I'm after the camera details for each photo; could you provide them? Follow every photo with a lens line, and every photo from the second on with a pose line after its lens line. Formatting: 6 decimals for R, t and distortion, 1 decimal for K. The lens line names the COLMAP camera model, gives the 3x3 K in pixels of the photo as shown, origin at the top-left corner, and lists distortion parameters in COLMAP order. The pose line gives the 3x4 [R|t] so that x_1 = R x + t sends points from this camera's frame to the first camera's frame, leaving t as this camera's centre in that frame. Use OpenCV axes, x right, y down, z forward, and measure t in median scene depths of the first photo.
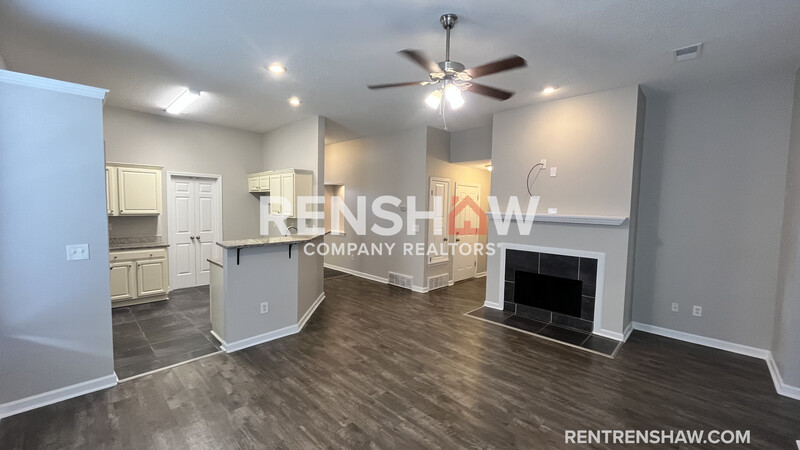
lens RADIAL K [[322.2, 0, 399.9], [0, 322.2, 222.7], [0, 0, 1]] dist [-0.001993, 0.000159]
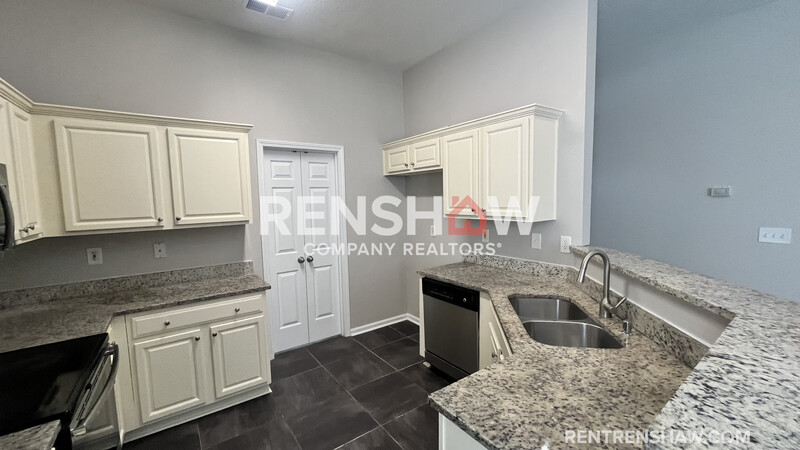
lens RADIAL K [[322.2, 0, 398.2], [0, 322.2, 225.4], [0, 0, 1]] dist [-0.001993, 0.000159]
pose [[0.982255, -0.017048, -0.186773, -0.423032], [0.023969, 0.999105, 0.034858, -0.033212], [0.186012, -0.038716, 0.981784, 0.549363]]
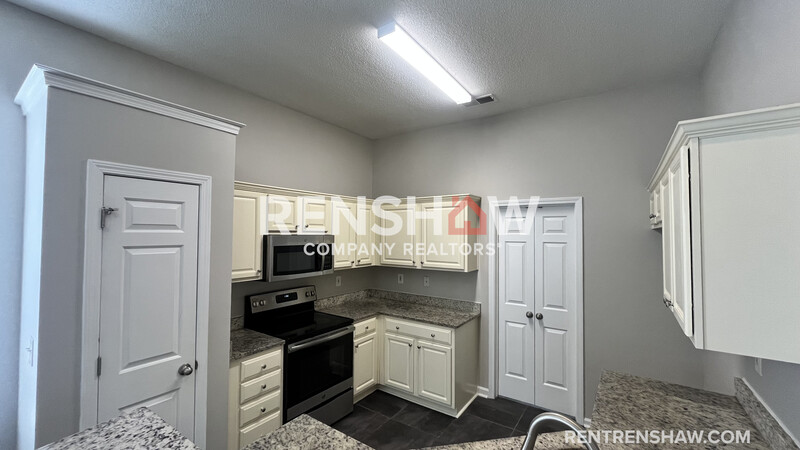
lens RADIAL K [[322.2, 0, 397.1], [0, 322.2, 224.2], [0, 0, 1]] dist [-0.001993, 0.000159]
pose [[0.150588, -0.038787, -0.987835, -0.141652], [-0.056156, 0.997281, -0.047718, -0.079396], [0.987000, 0.062658, 0.148000, 0.773931]]
